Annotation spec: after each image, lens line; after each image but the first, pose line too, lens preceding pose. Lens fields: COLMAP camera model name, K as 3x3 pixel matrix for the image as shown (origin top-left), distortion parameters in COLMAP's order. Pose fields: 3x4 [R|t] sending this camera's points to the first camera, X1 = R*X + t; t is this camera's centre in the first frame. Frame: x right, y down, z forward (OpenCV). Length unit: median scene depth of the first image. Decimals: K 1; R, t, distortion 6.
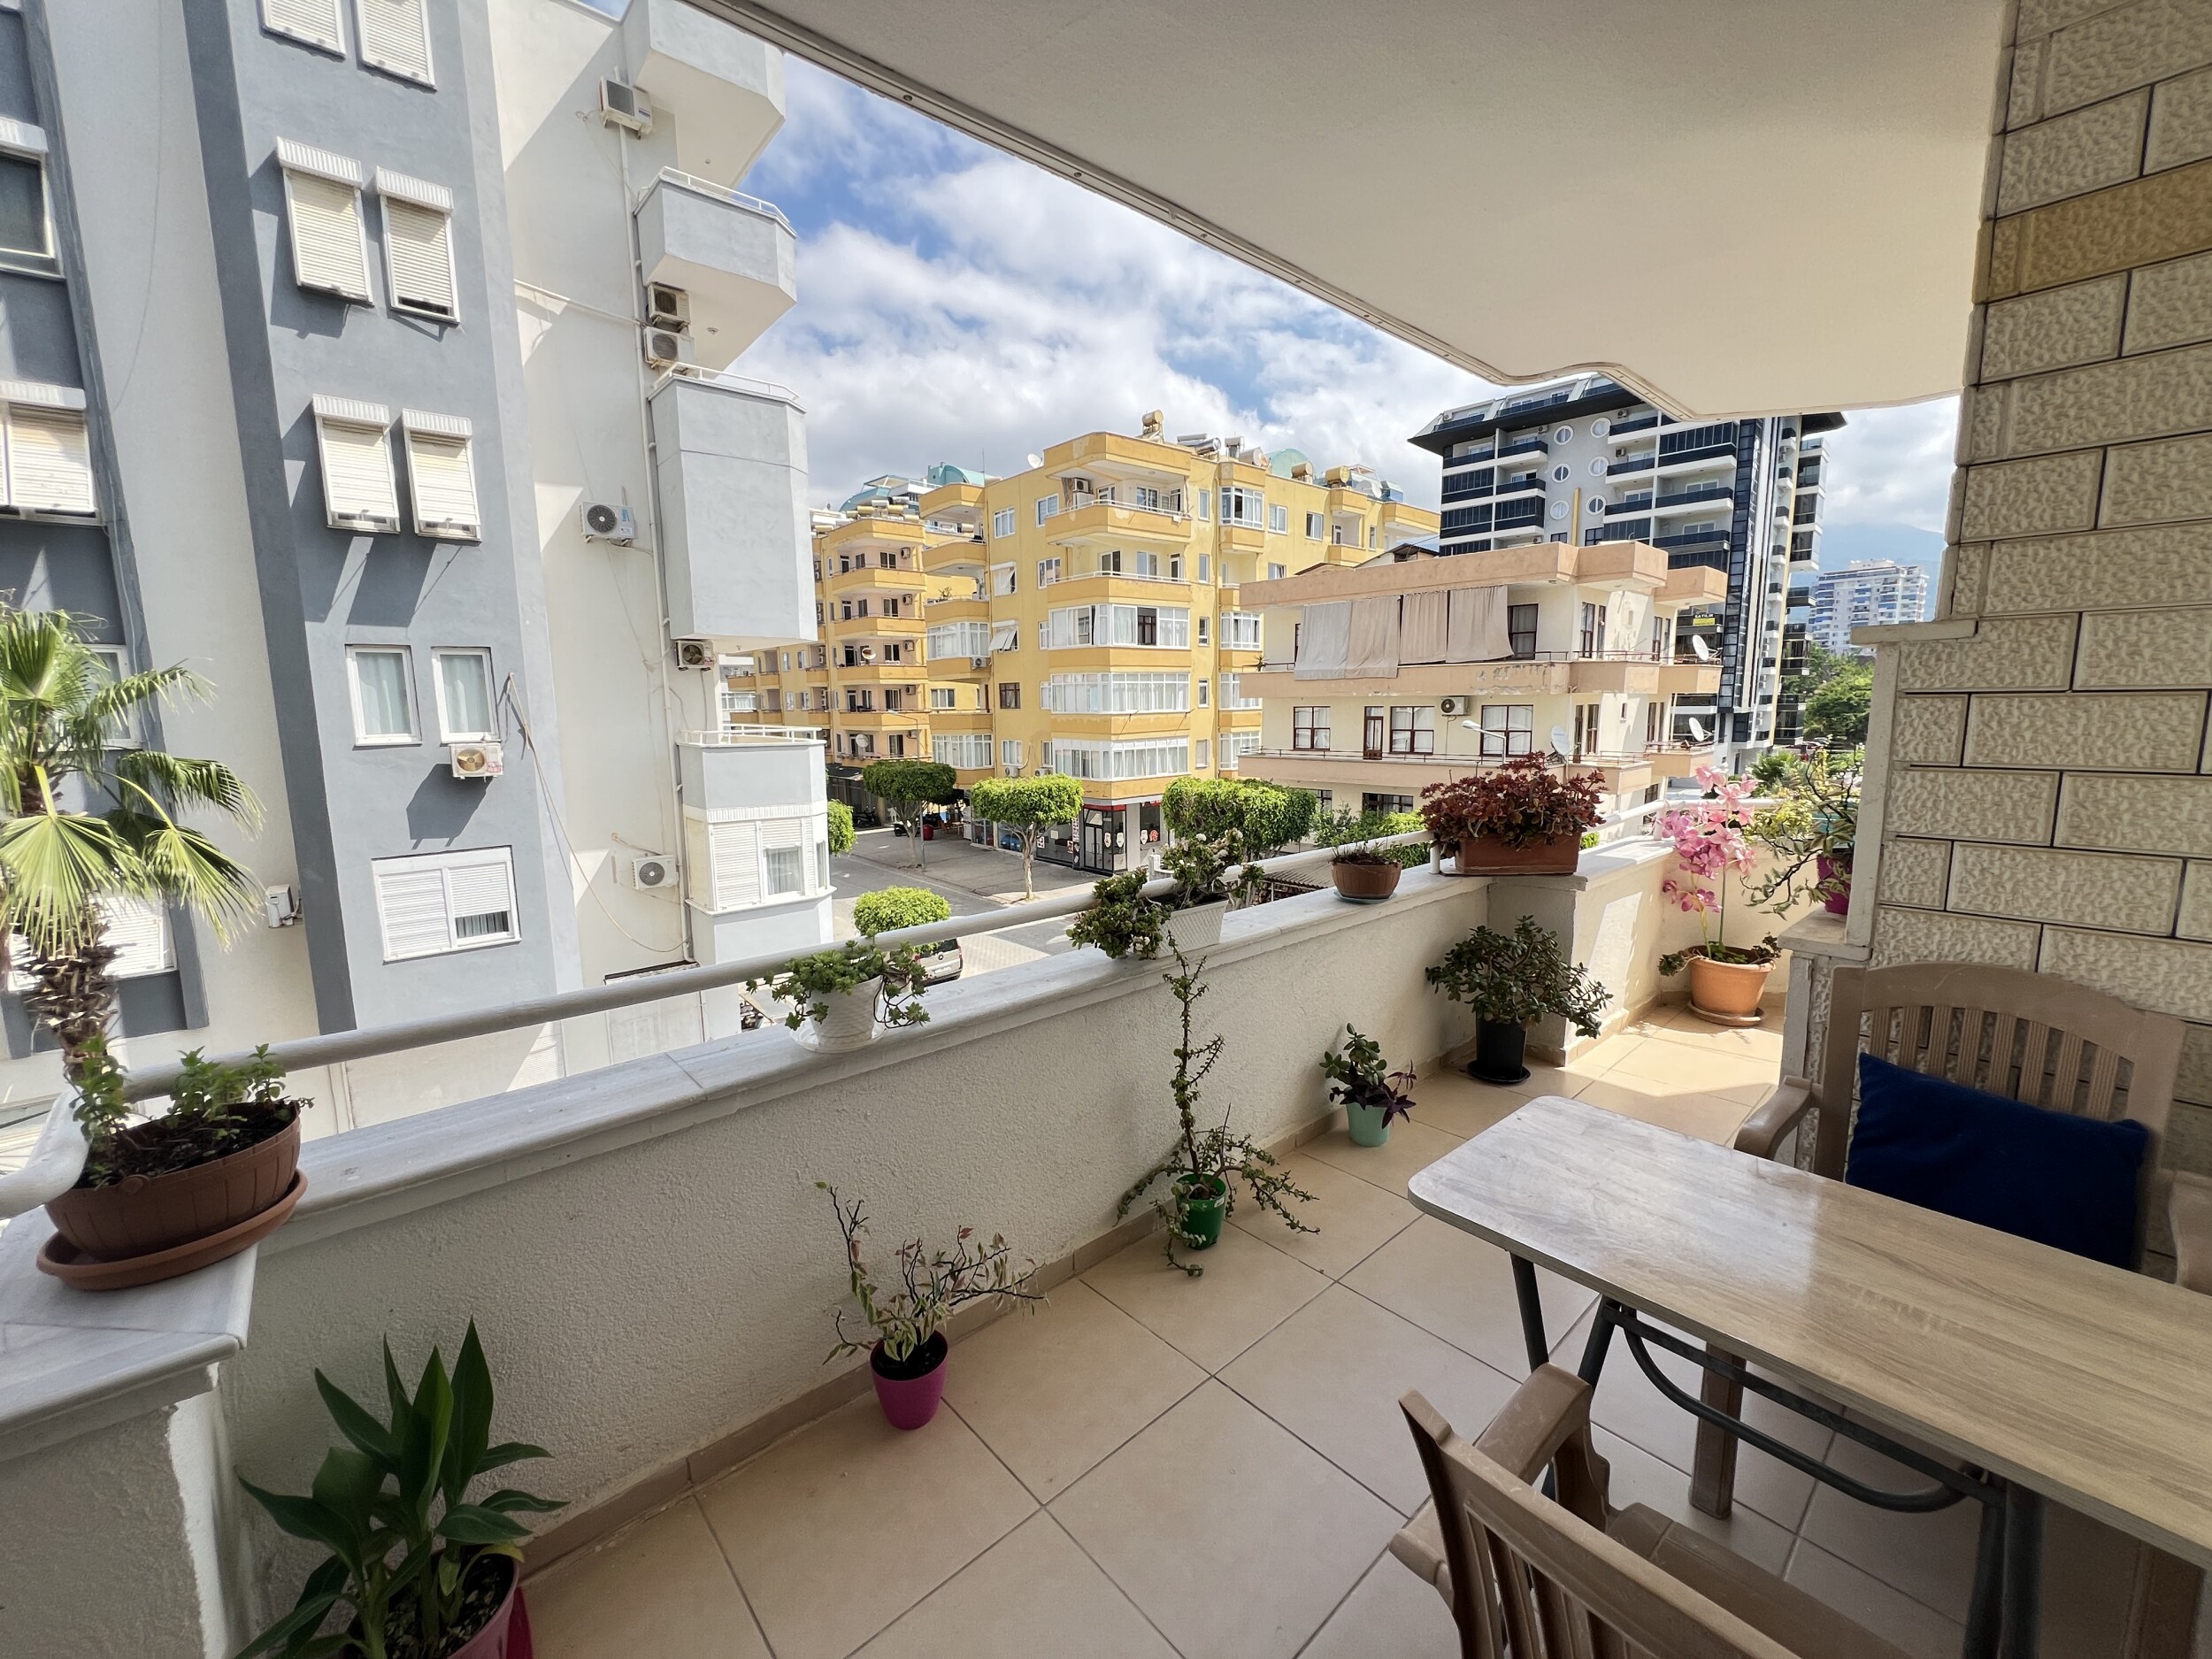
lens RADIAL K [[890.6, 0, 1099.5], [0, 890.6, 823.9], [0, 0, 1]] dist [-0.000259, 0.000058]
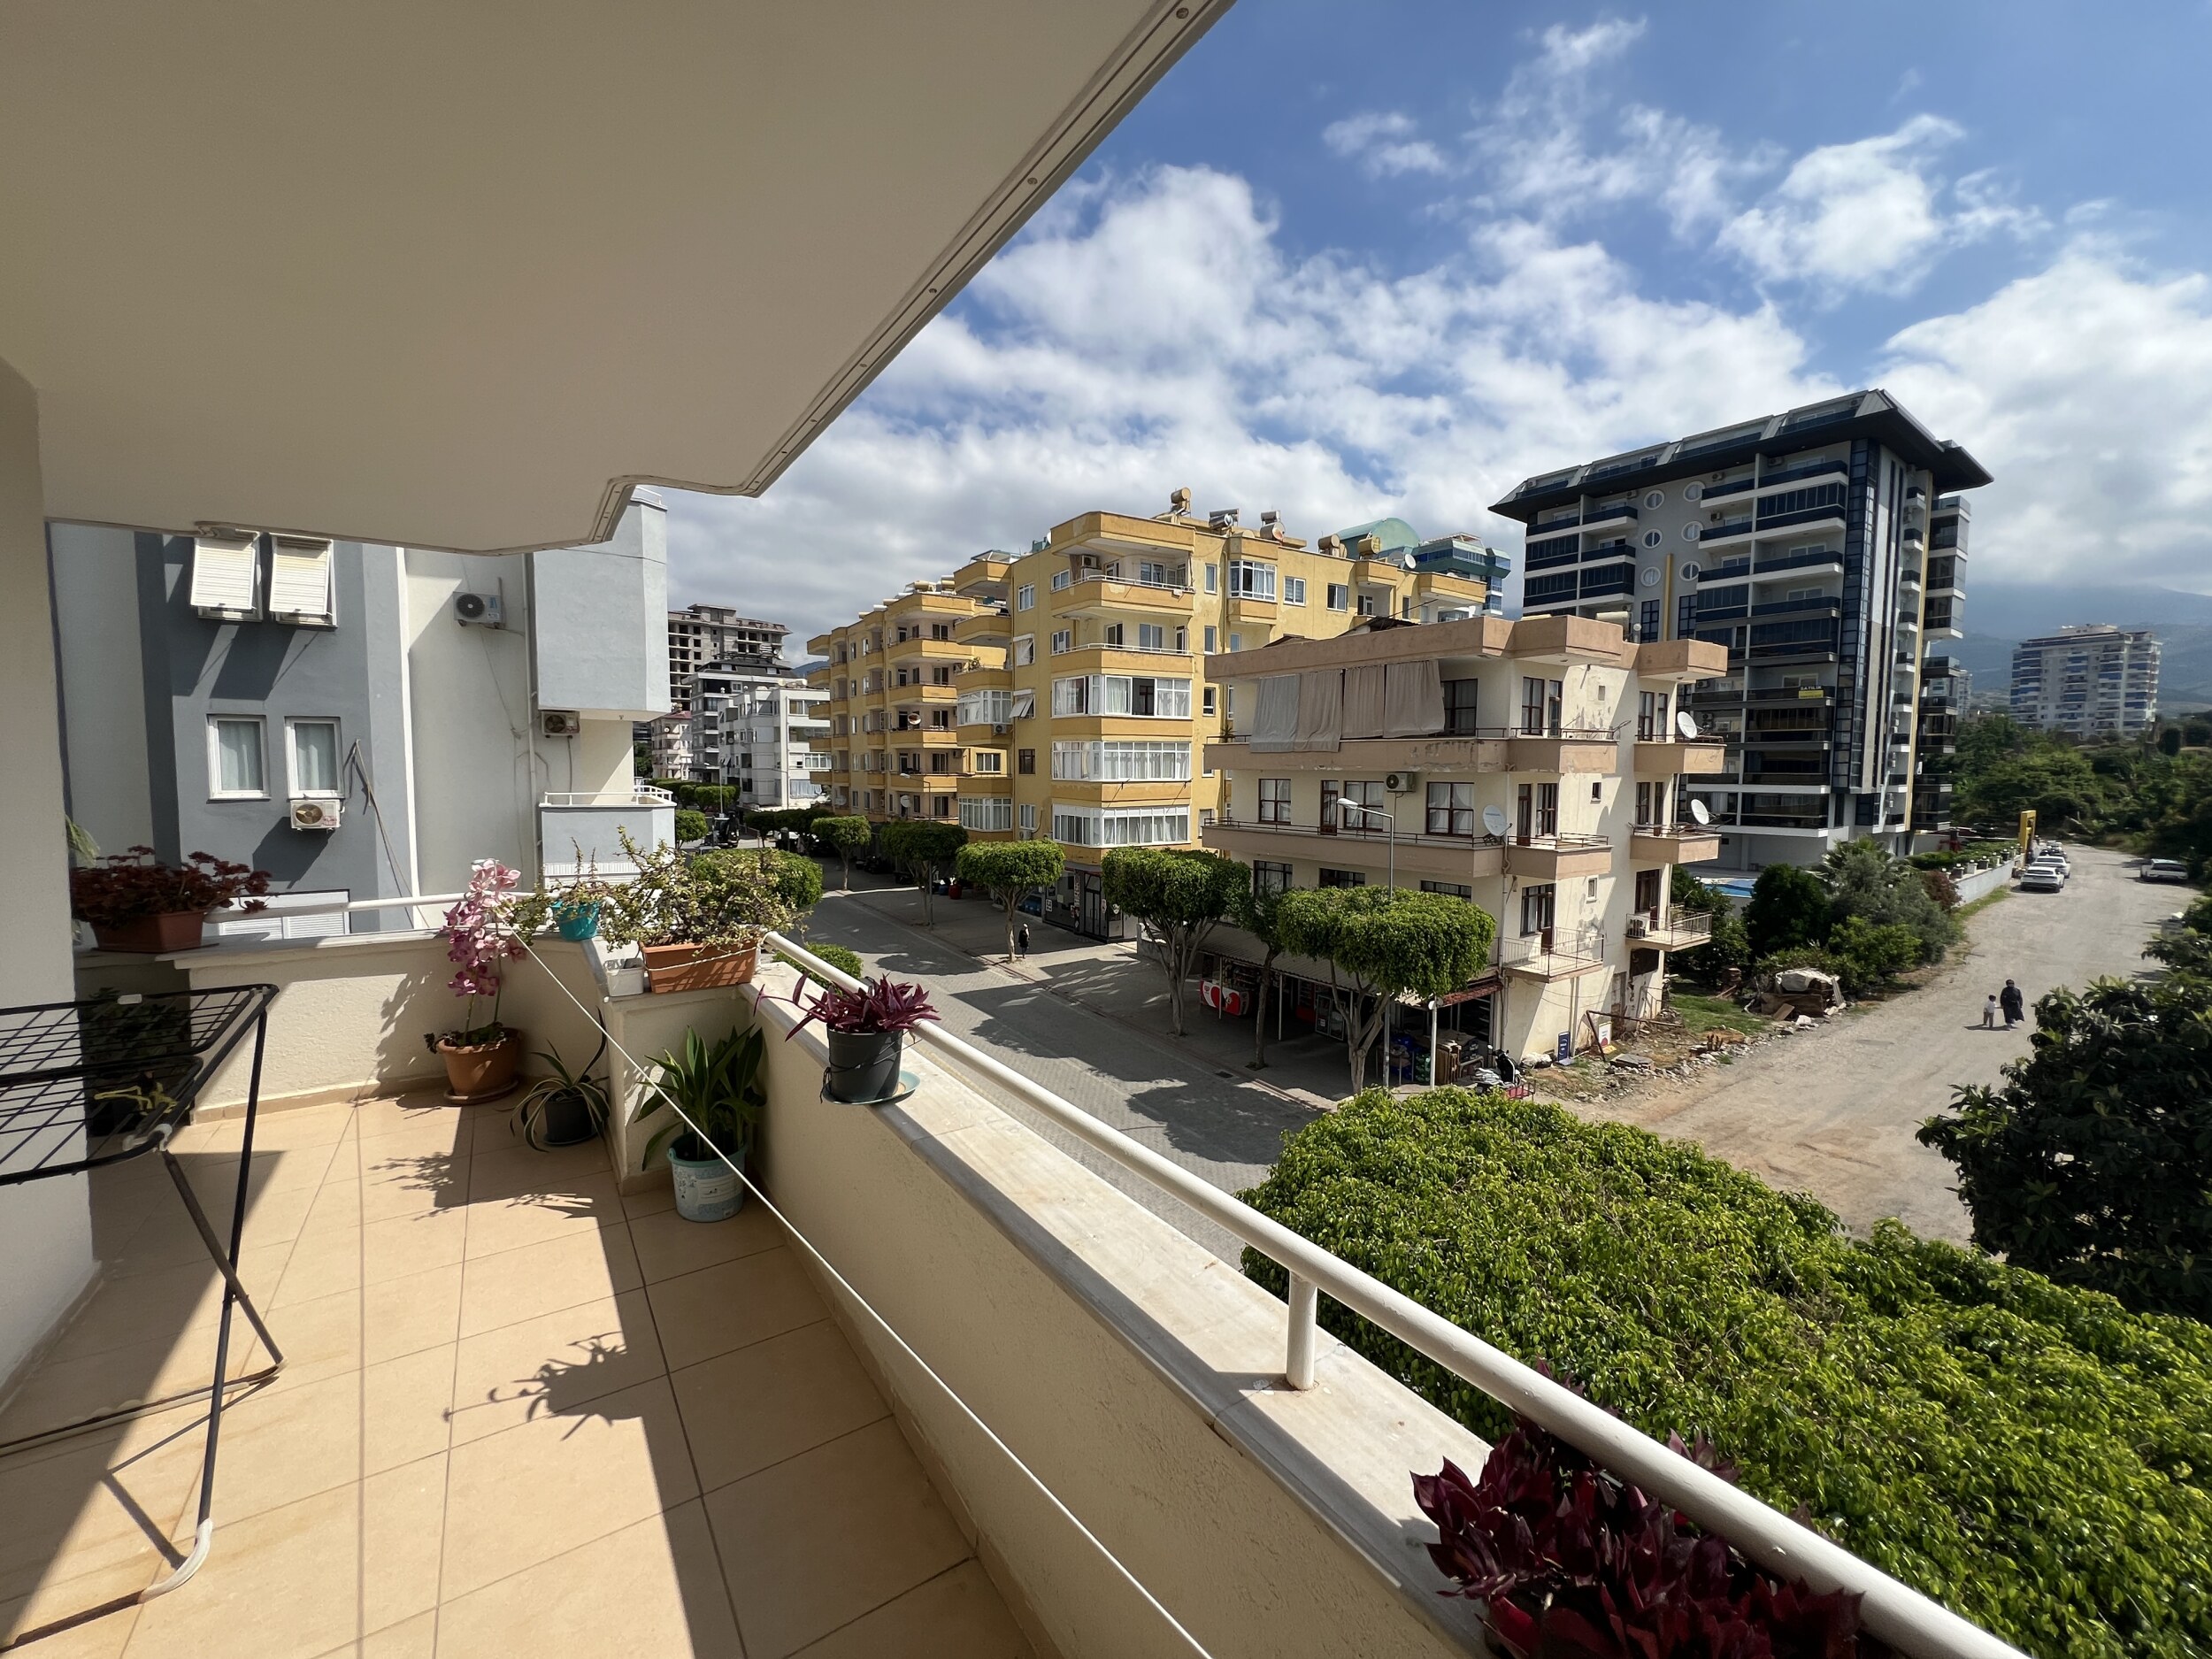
lens RADIAL K [[890.6, 0, 1099.5], [0, 890.6, 823.9], [0, 0, 1]] dist [-0.000259, 0.000058]
pose [[0.989857, 0.027580, -0.139364, 0.139650], [-0.037363, 0.996980, -0.068075, -0.005767], [0.137066, 0.072591, 0.987898, 0.001179]]
